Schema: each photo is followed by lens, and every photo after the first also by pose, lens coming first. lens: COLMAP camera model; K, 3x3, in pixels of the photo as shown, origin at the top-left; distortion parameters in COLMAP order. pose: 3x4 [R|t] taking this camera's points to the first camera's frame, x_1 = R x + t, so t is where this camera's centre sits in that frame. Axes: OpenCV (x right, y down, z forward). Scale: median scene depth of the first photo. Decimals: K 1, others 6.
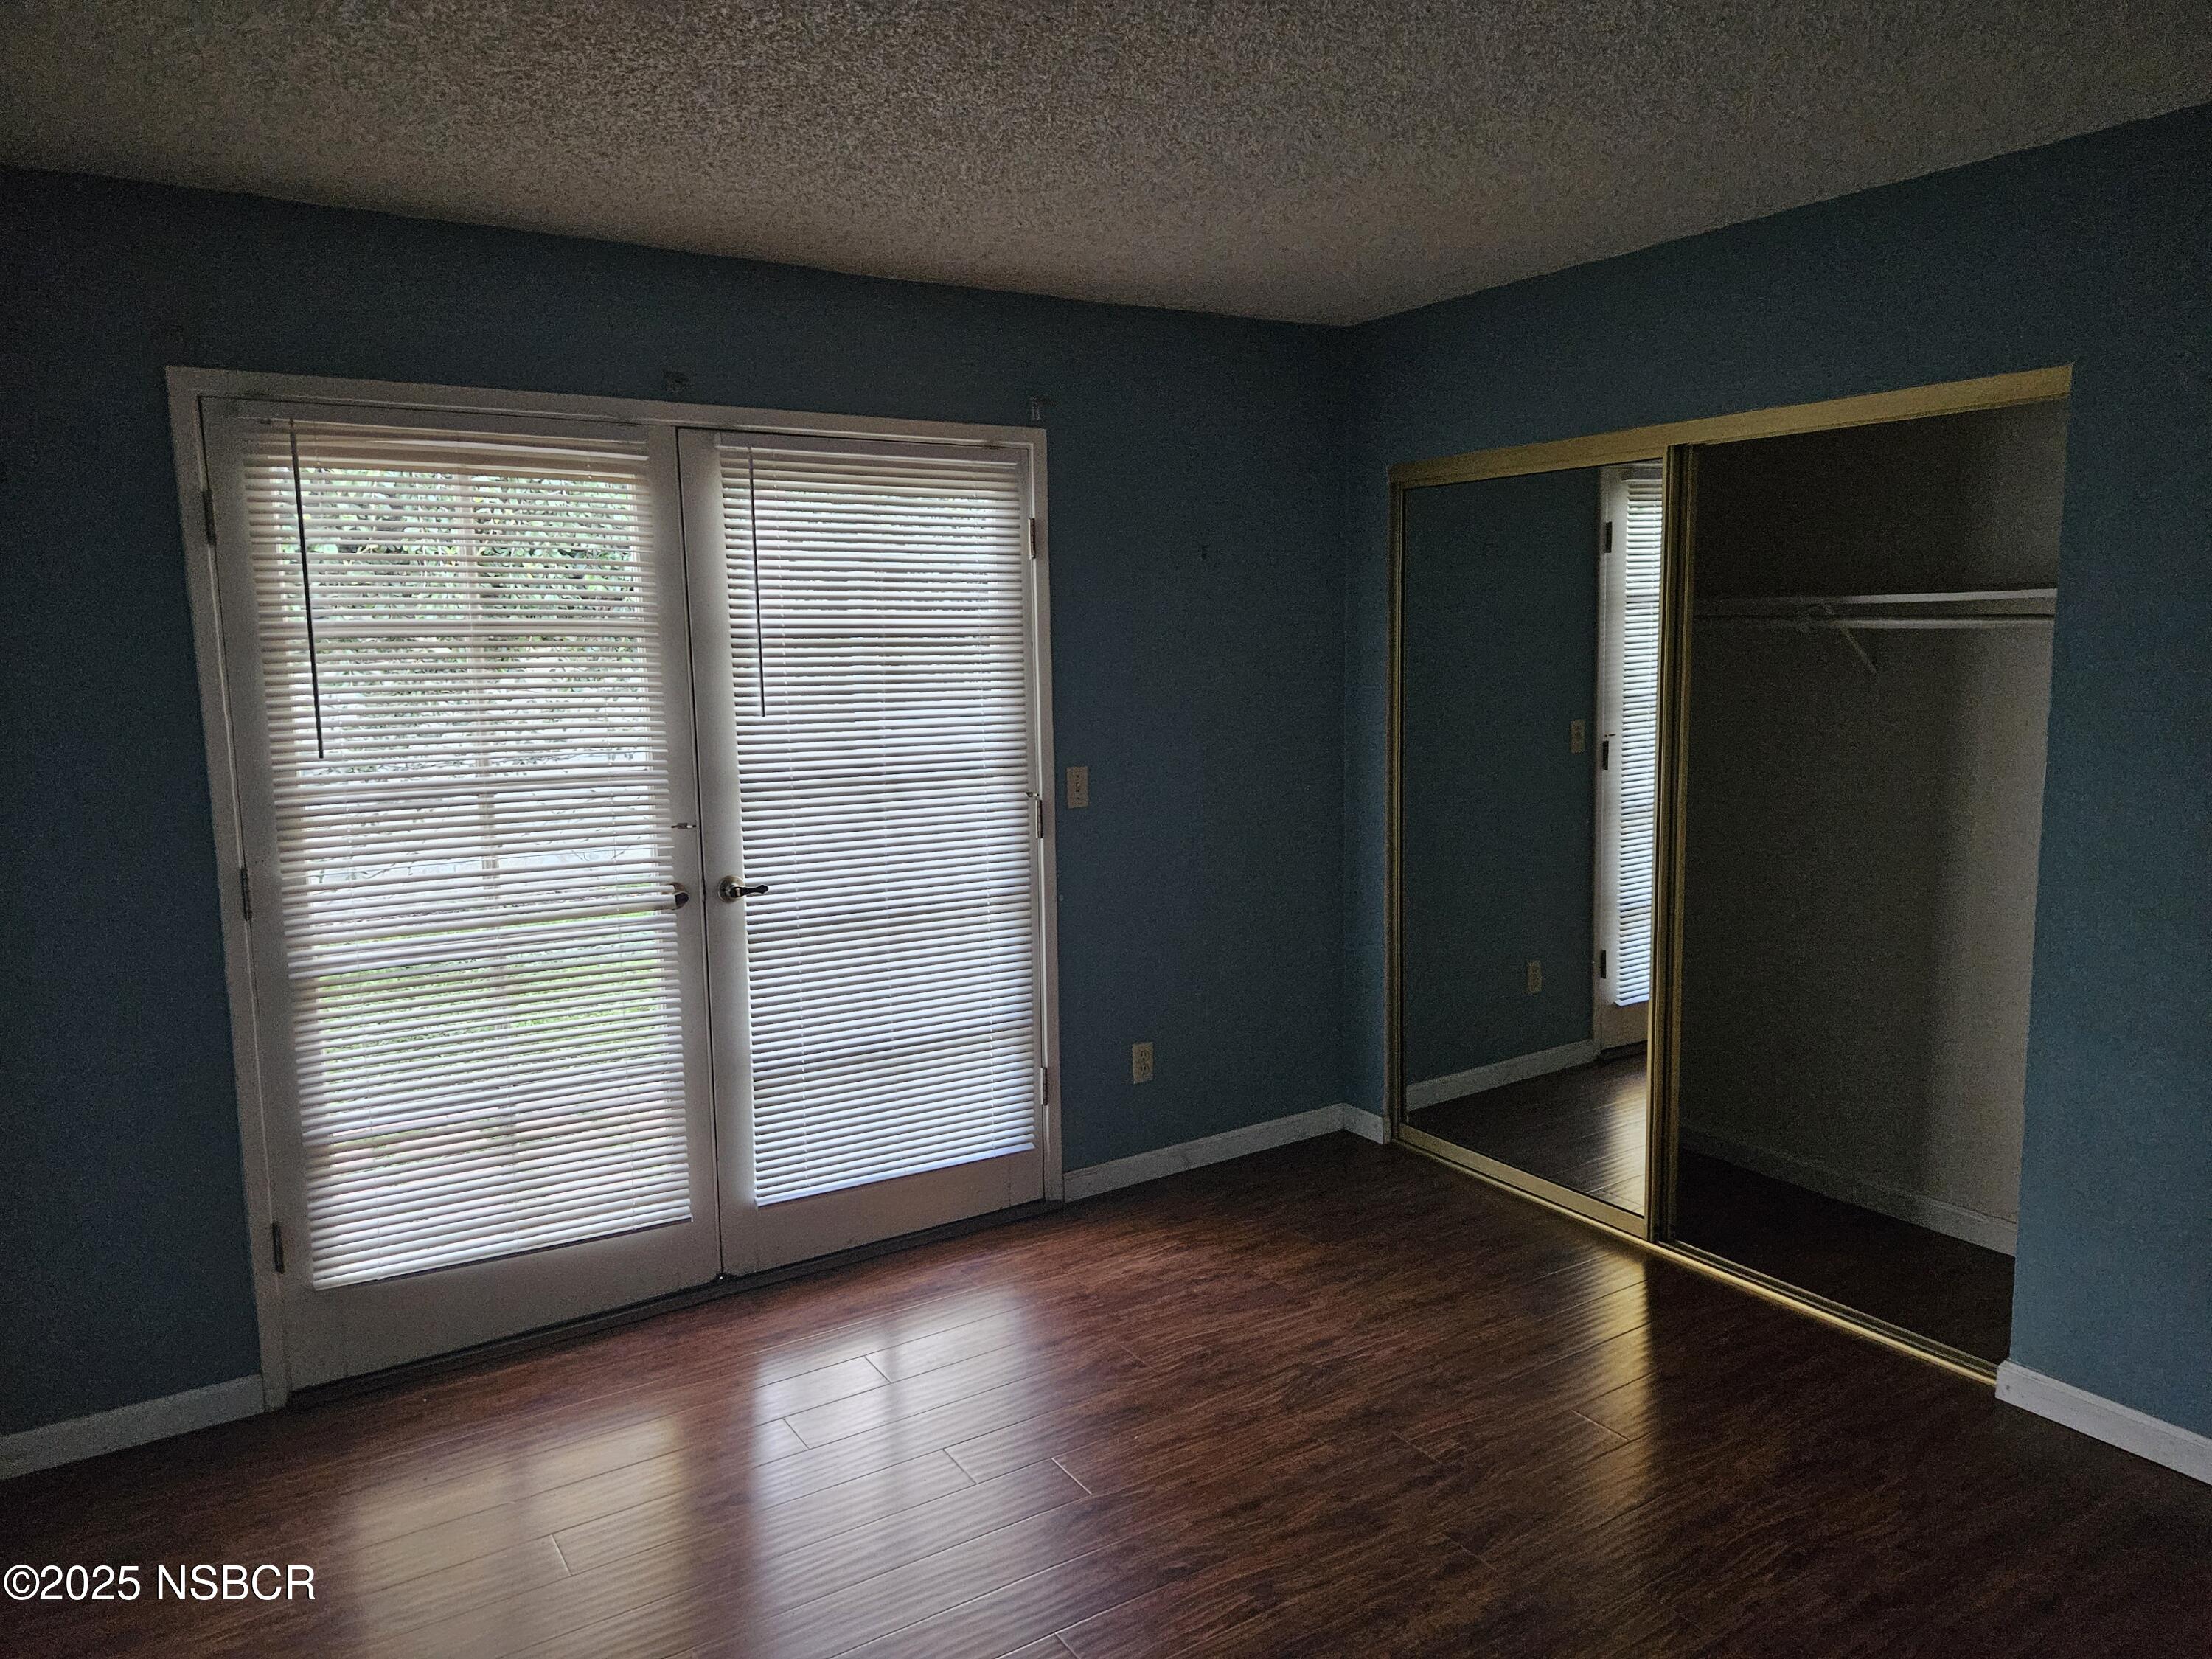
lens RADIAL K [[1479.8, 0, 1106.0], [0, 1479.8, 829.5], [0, 0, 1]] dist [0.096987, -0.110296]
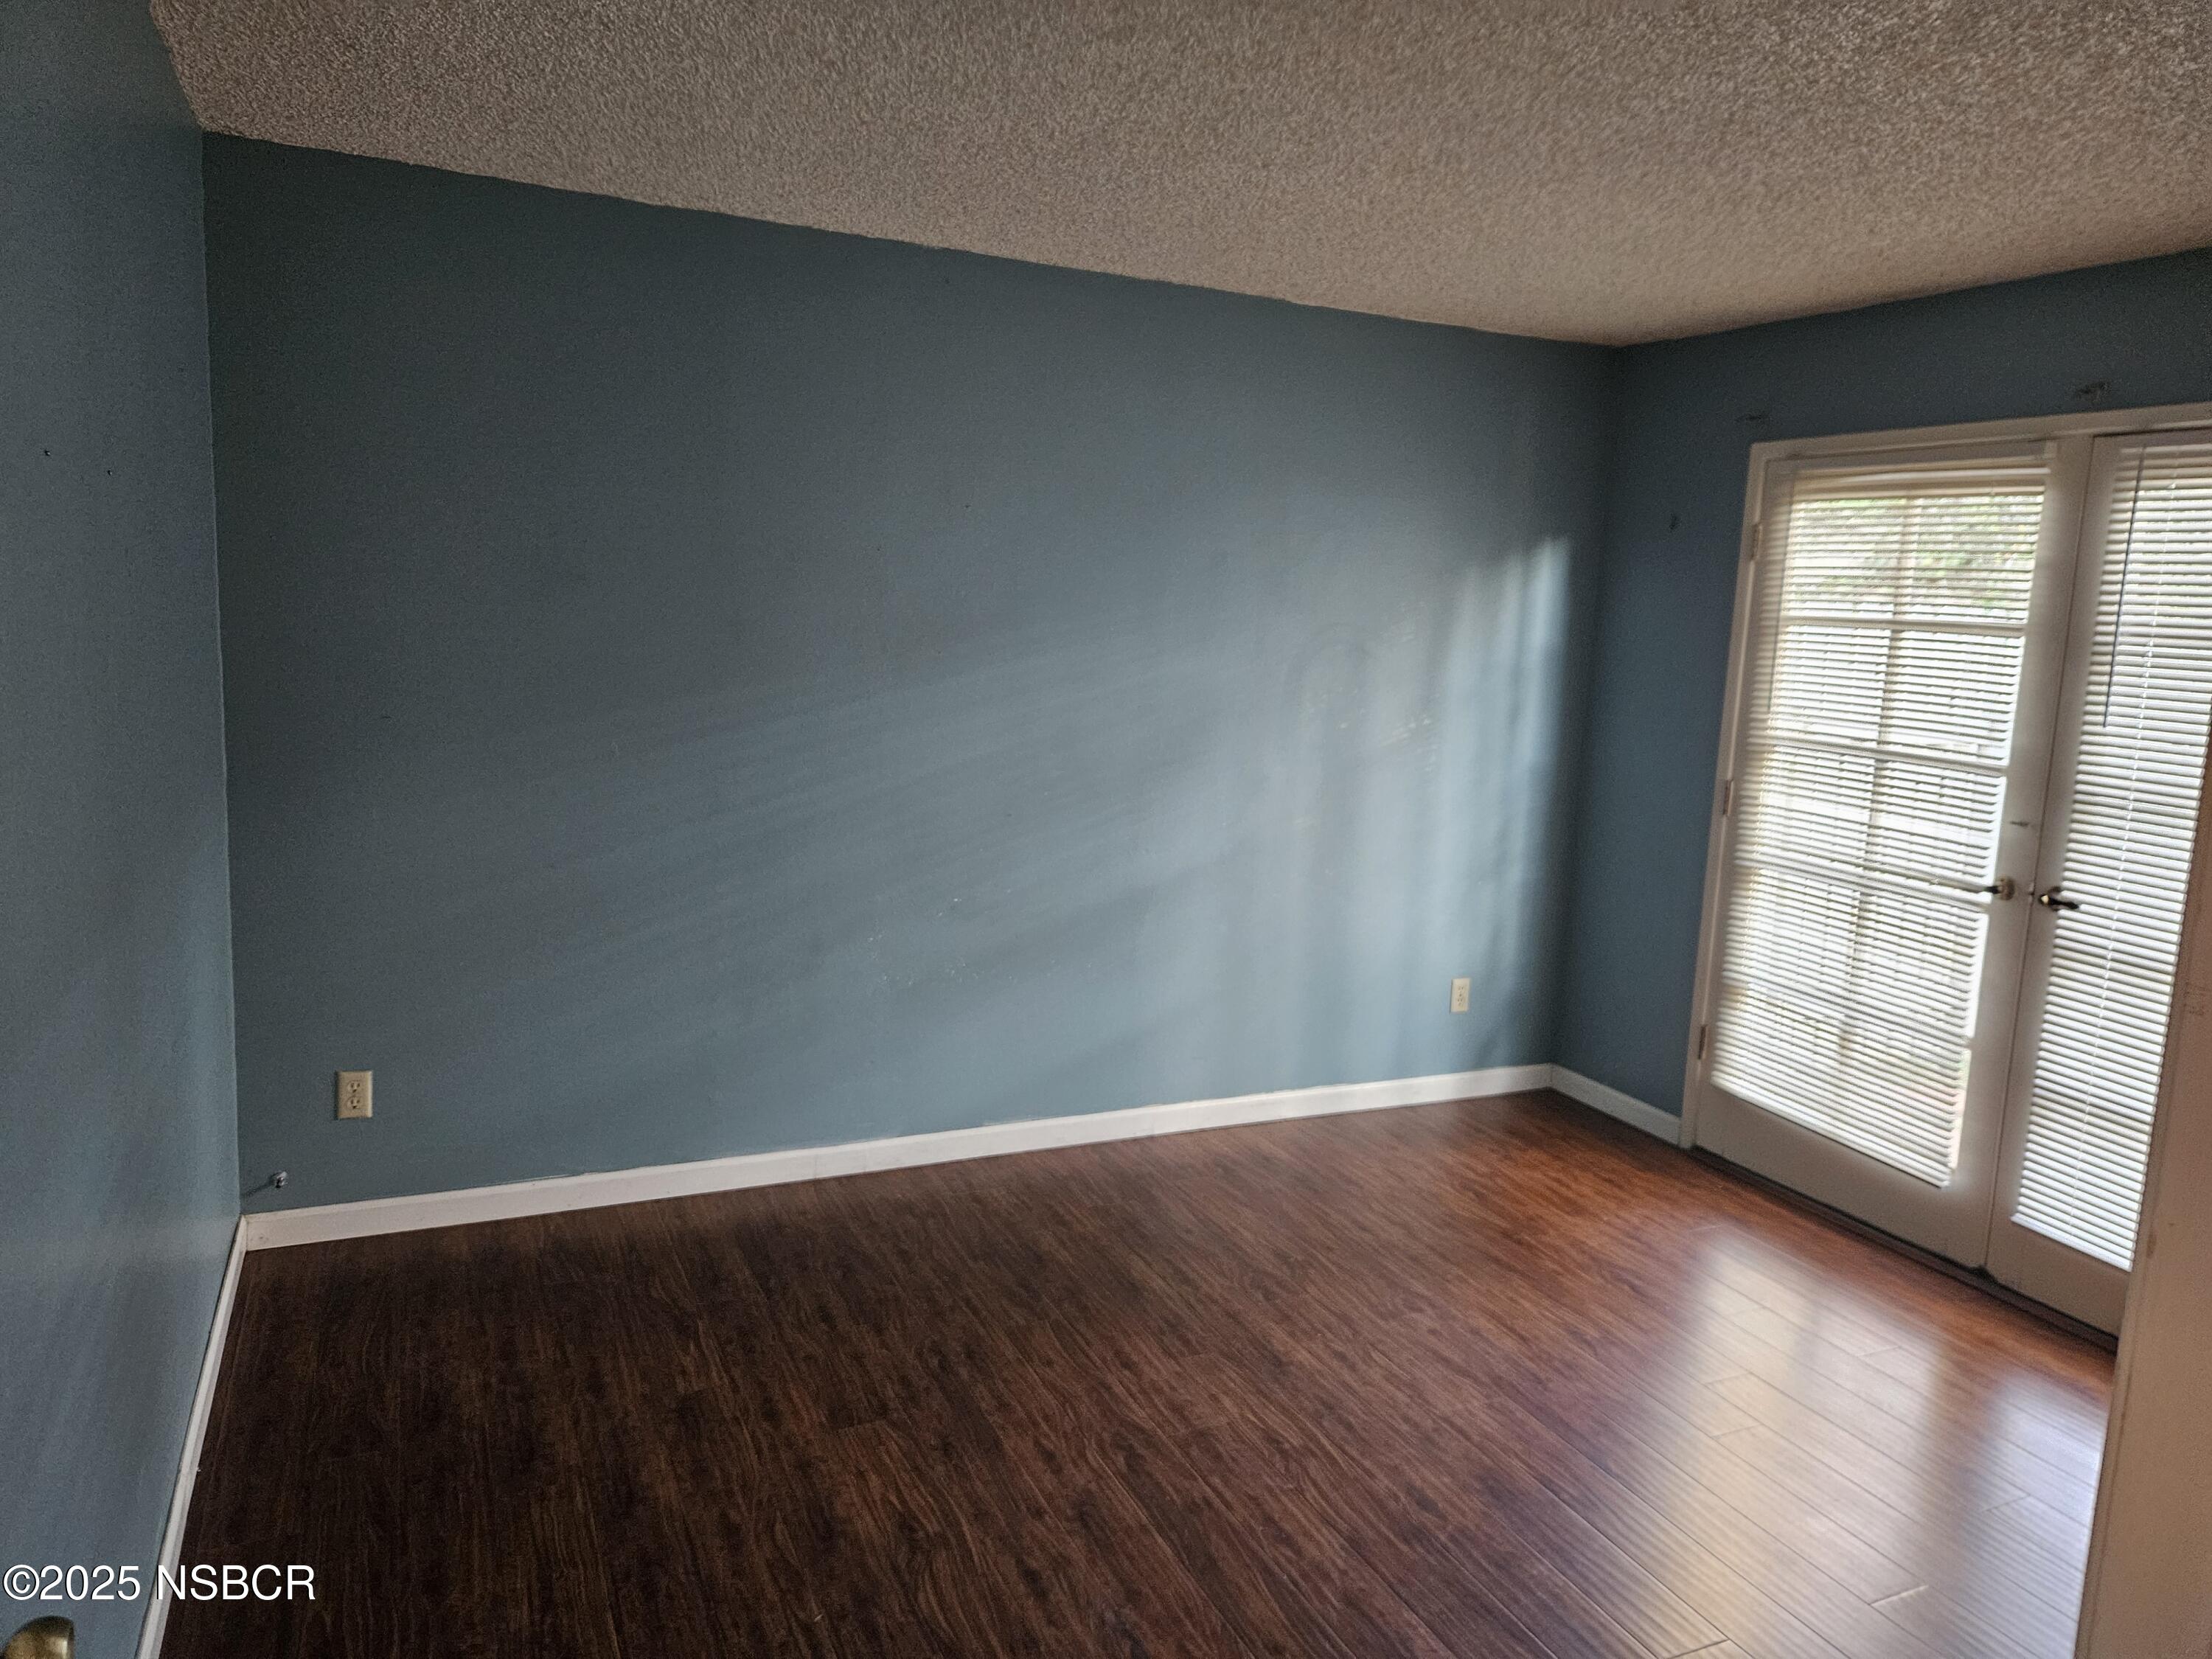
lens RADIAL K [[1479.8, 0, 1106.0], [0, 1479.8, 829.5], [0, 0, 1]] dist [0.096987, -0.110296]
pose [[-0.140853, 0.162324, -0.976633, 0.874351], [-0.177816, 0.966278, 0.186248, -0.085156], [0.973931, 0.199894, -0.107239, 0.526619]]
